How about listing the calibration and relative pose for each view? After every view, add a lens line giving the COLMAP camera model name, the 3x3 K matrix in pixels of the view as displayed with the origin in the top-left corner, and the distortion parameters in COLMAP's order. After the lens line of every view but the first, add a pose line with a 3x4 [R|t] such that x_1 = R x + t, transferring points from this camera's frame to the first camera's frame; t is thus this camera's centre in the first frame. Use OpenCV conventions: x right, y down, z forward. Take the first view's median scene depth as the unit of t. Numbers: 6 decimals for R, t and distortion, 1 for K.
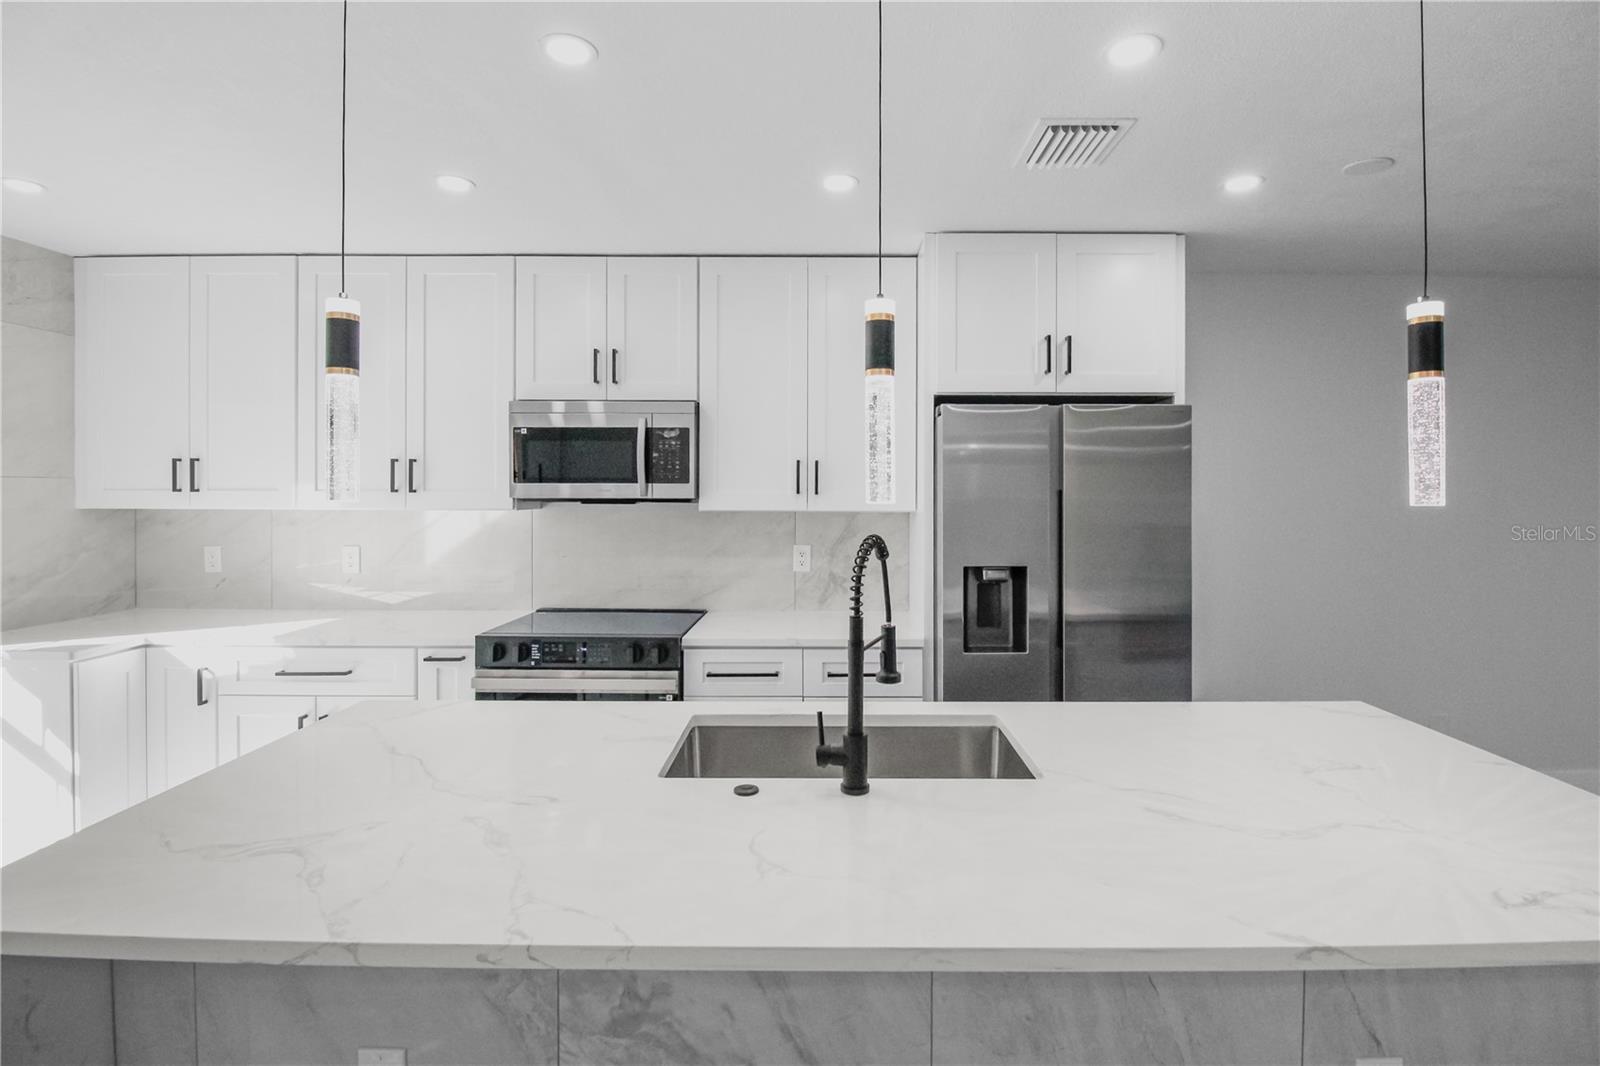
lens RADIAL K [[755.3, 0, 823.1], [0, 755.3, 496.6], [0, 0, 1]] dist [-0.007066, -0.006809]
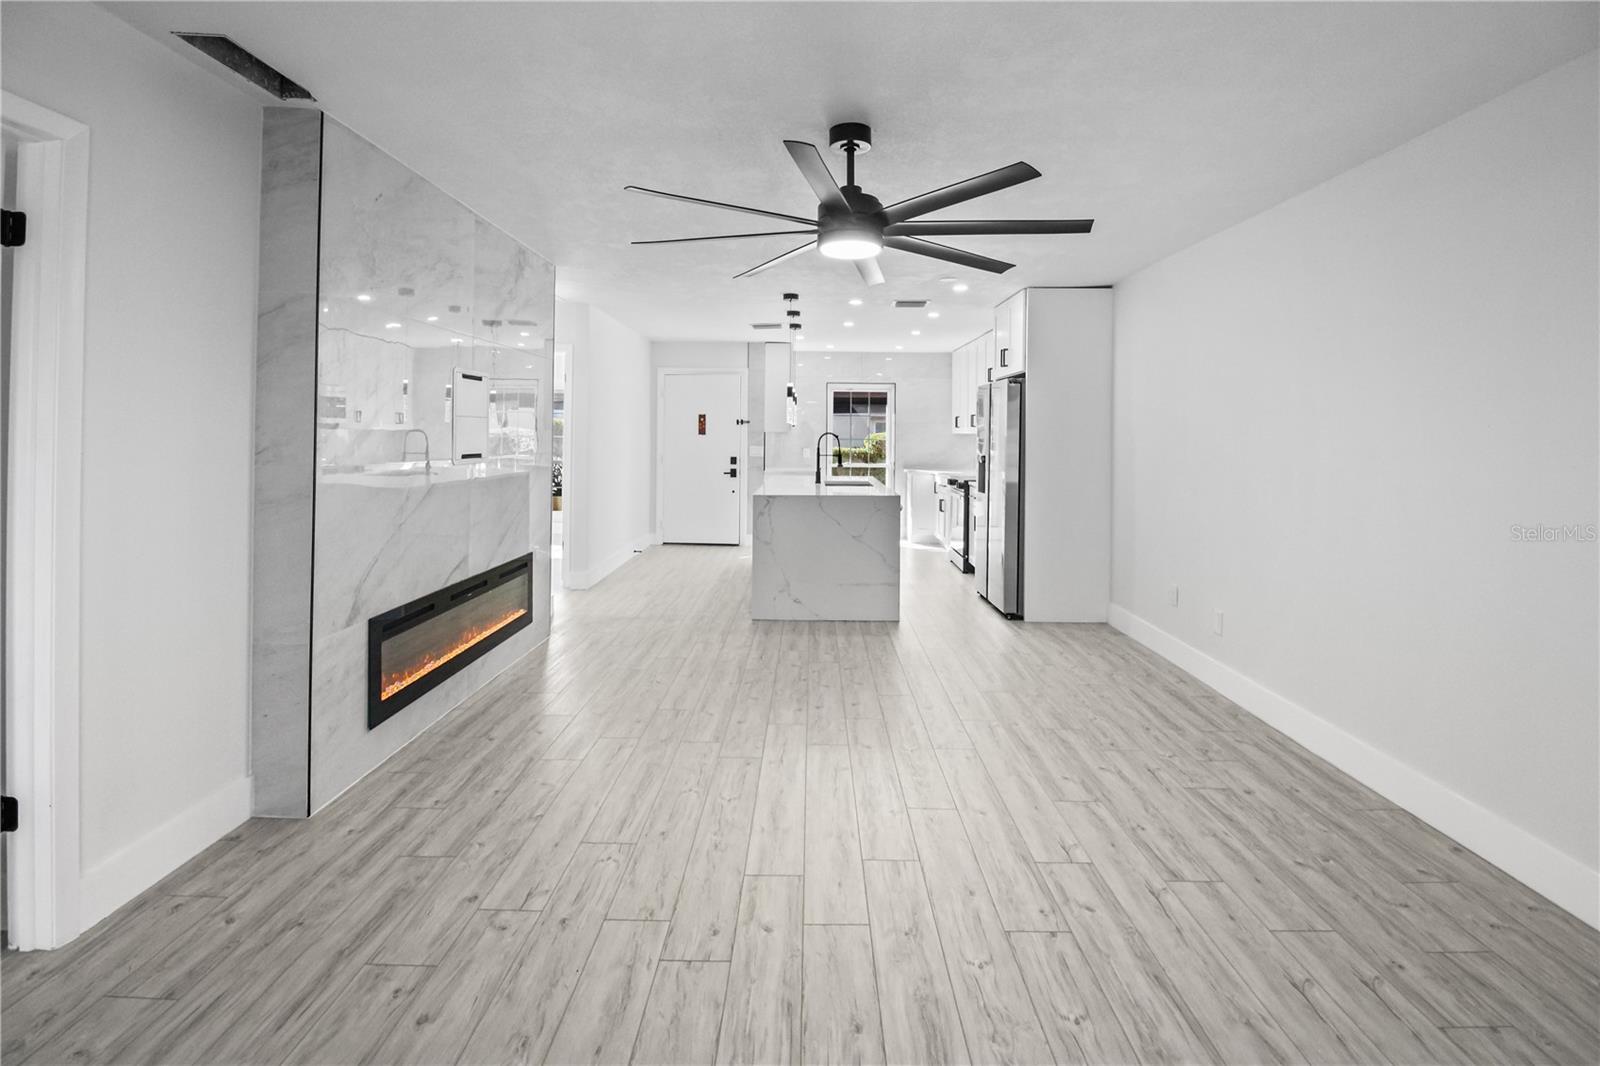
lens RADIAL K [[778.2, 0, 812.0], [0, 778.2, 435.0], [0, 0, 1]] dist [-0.010523, -0.005406]
pose [[0.000180, -0.000484, -1.000000, 2.477423], [-0.016802, 0.999859, -0.000487, 0.037633], [0.999859, 0.016802, 0.000172, 0.463021]]
